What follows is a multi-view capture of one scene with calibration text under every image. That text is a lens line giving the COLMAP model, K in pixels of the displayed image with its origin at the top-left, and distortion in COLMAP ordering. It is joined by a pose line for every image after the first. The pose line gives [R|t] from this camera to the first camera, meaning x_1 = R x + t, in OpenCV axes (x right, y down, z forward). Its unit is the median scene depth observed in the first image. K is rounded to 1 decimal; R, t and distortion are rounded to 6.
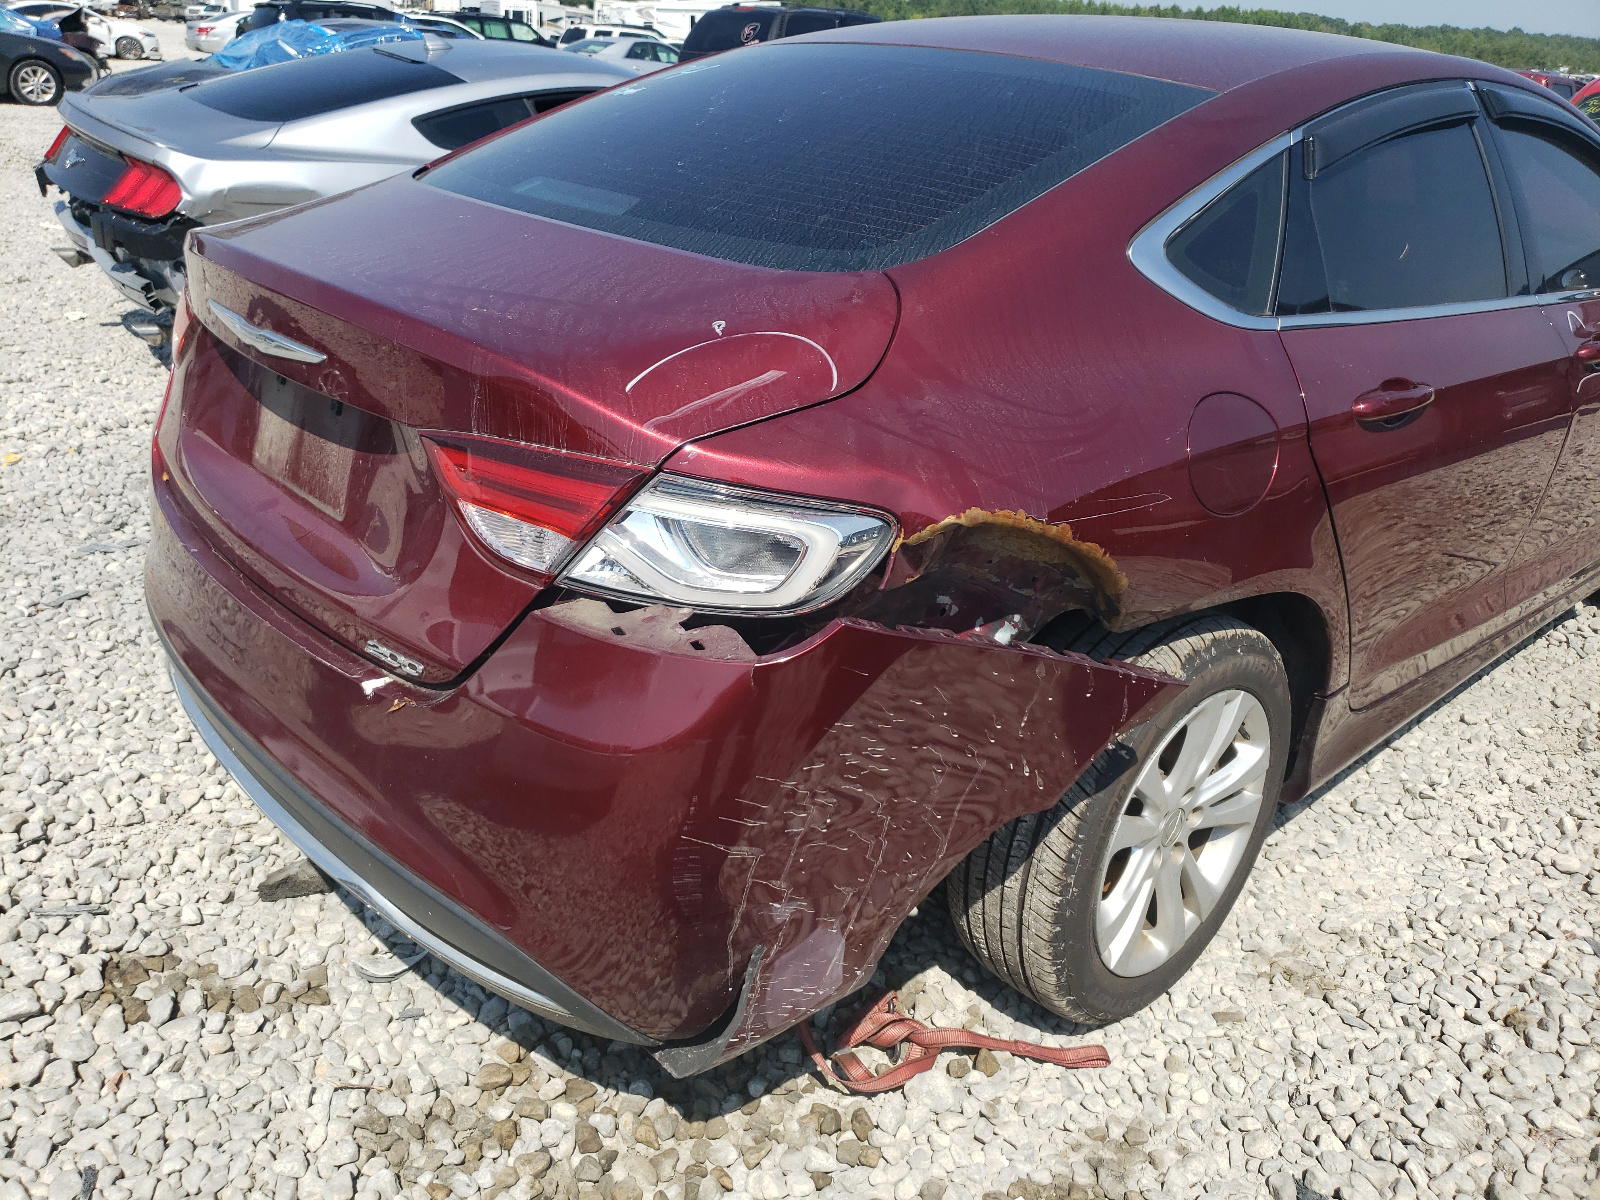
lens RADIAL K [[1229.9, 0, 800.8], [0, 1229.9, 525.5], [0, 0, 1]] dist [-0.013296, 0.040123]
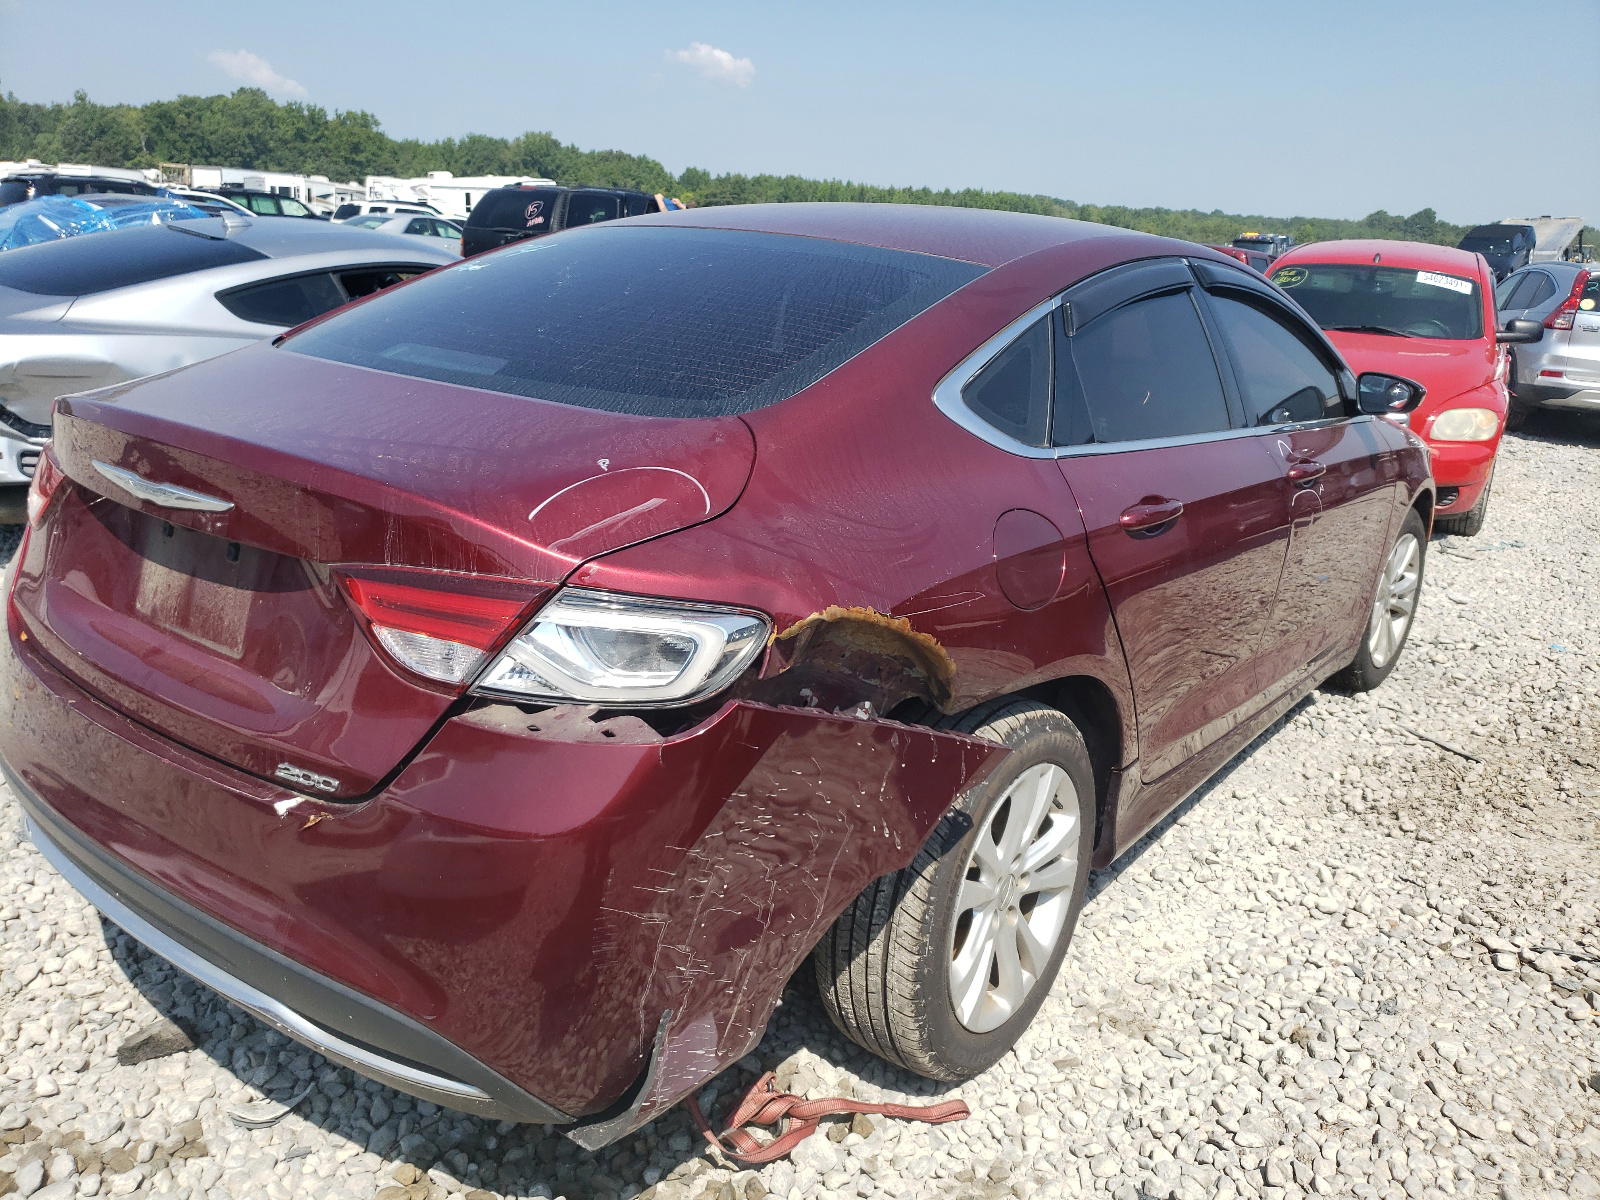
lens RADIAL K [[1229.9, 0, 800.8], [0, 1229.9, 525.5], [0, 0, 1]] dist [-0.013296, 0.040123]
pose [[0.984475, -0.039023, 0.171132, -0.065838], [0.060880, 0.990363, -0.124396, 0.040149], [-0.164629, 0.132883, 0.977364, -0.124679]]
